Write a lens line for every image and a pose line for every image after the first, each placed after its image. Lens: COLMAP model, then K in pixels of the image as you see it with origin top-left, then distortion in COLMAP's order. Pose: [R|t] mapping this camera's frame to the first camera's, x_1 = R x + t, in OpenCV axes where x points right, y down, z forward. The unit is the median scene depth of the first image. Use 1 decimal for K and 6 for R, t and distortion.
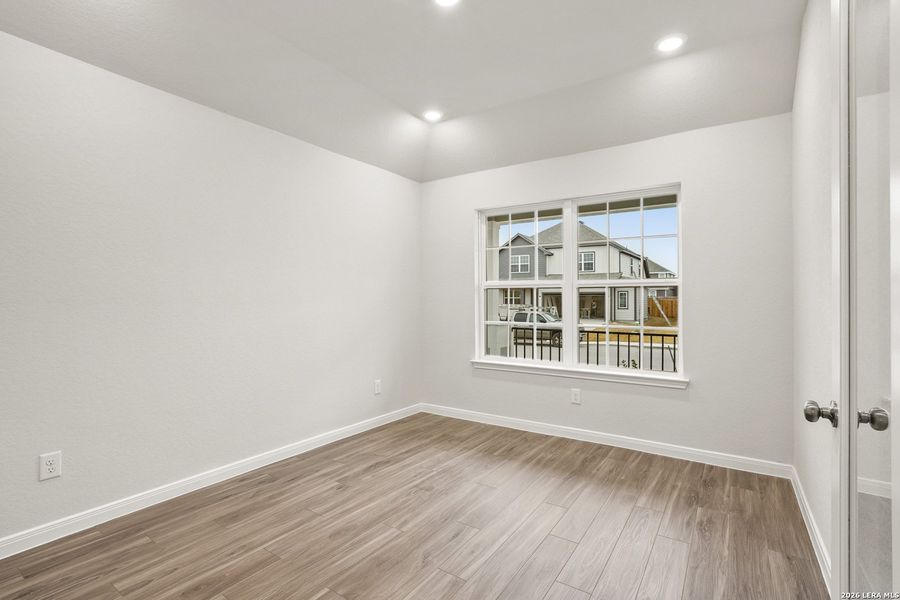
lens RADIAL K [[411.3, 0, 450.0], [0, 411.3, 301.4], [0, 0, 1]] dist [-0.020114, 0.002146]
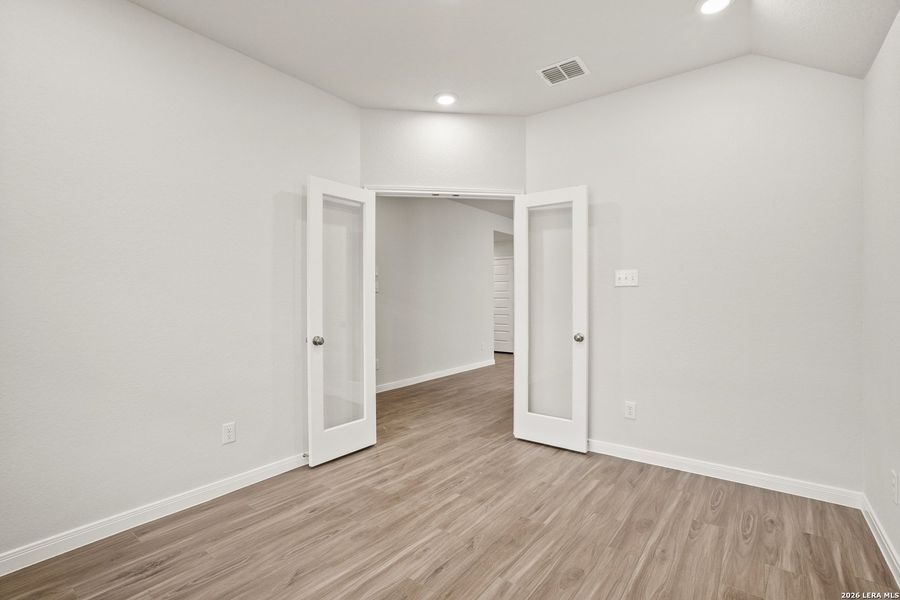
lens RADIAL K [[411.3, 0, 450.0], [0, 411.3, 300.4], [0, 0, 1]] dist [-0.020114, 0.002146]
pose [[-0.998186, 0.001263, 0.060191, -0.067290], [0.001517, 0.999990, 0.004180, -0.008461], [-0.060185, 0.004264, -0.998178, 1.985186]]
